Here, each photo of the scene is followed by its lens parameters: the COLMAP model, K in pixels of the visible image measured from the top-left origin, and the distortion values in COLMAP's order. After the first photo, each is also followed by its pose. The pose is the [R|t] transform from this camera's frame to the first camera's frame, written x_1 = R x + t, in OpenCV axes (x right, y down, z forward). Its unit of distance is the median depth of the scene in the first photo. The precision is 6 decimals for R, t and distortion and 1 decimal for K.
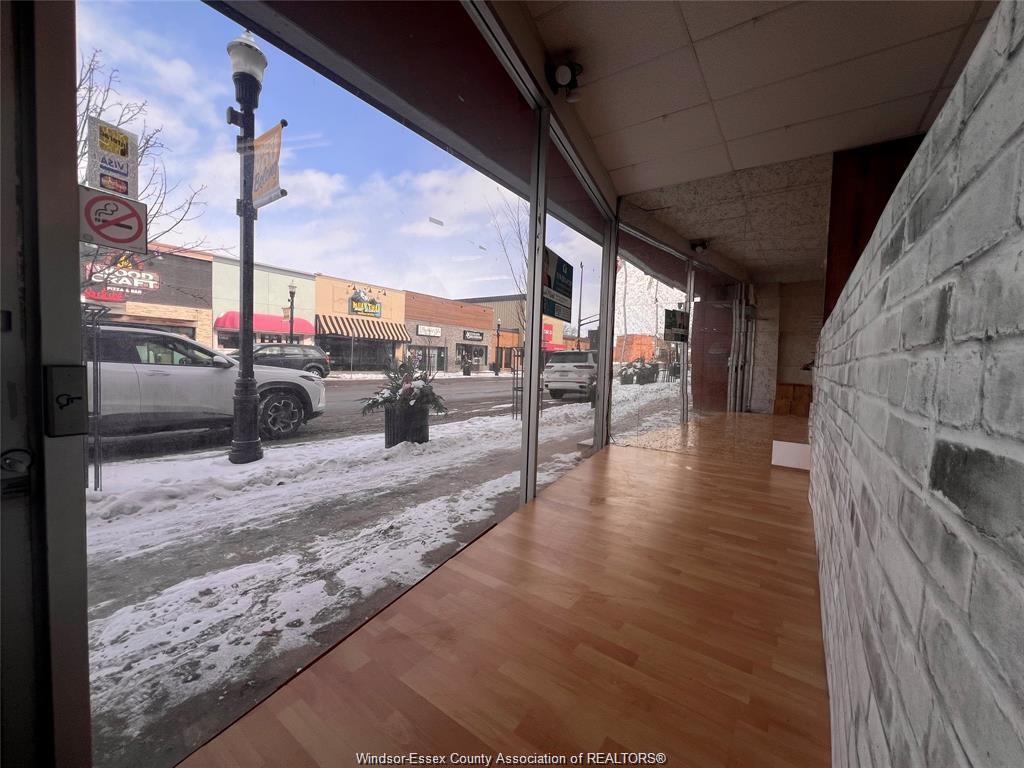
lens RADIAL K [[407.8, 0, 507.5], [0, 407.8, 382.8], [0, 0, 1]] dist [-0.001122, 0.000379]
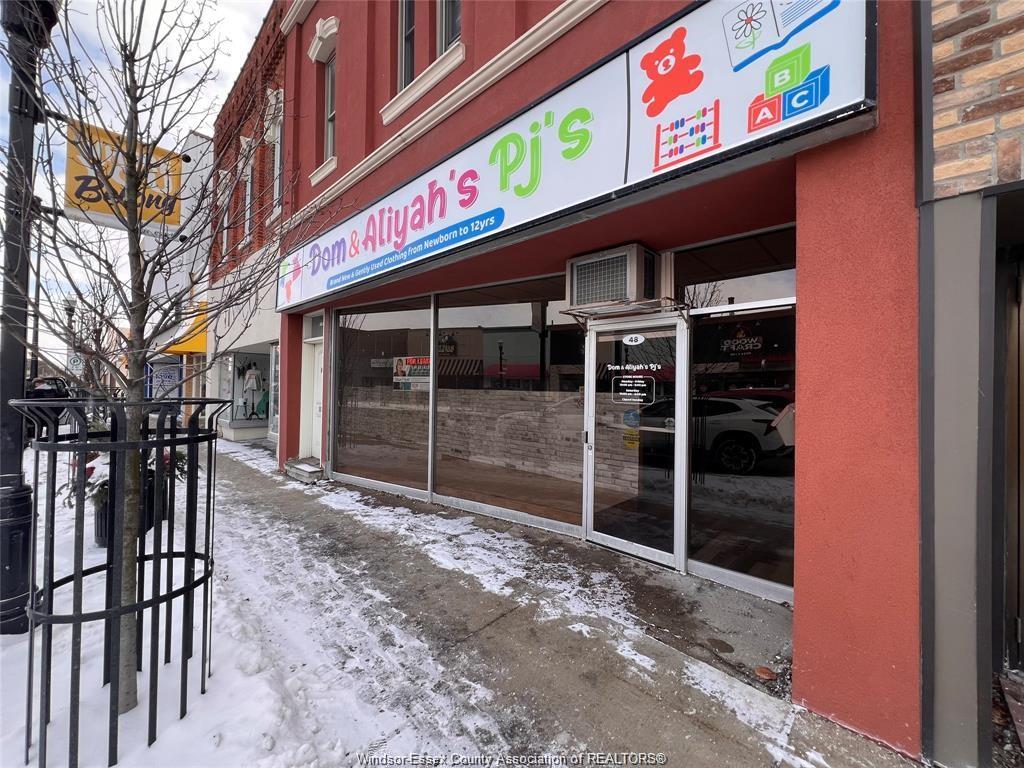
lens RADIAL K [[407.8, 0, 510.1], [0, 407.8, 382.4], [0, 0, 1]] dist [-0.001122, 0.000379]
pose [[0.136635, -0.019519, 0.990429, -1.886946], [0.042195, 0.999013, 0.013868, -0.233283], [-0.989722, 0.039896, 0.137324, 0.344806]]
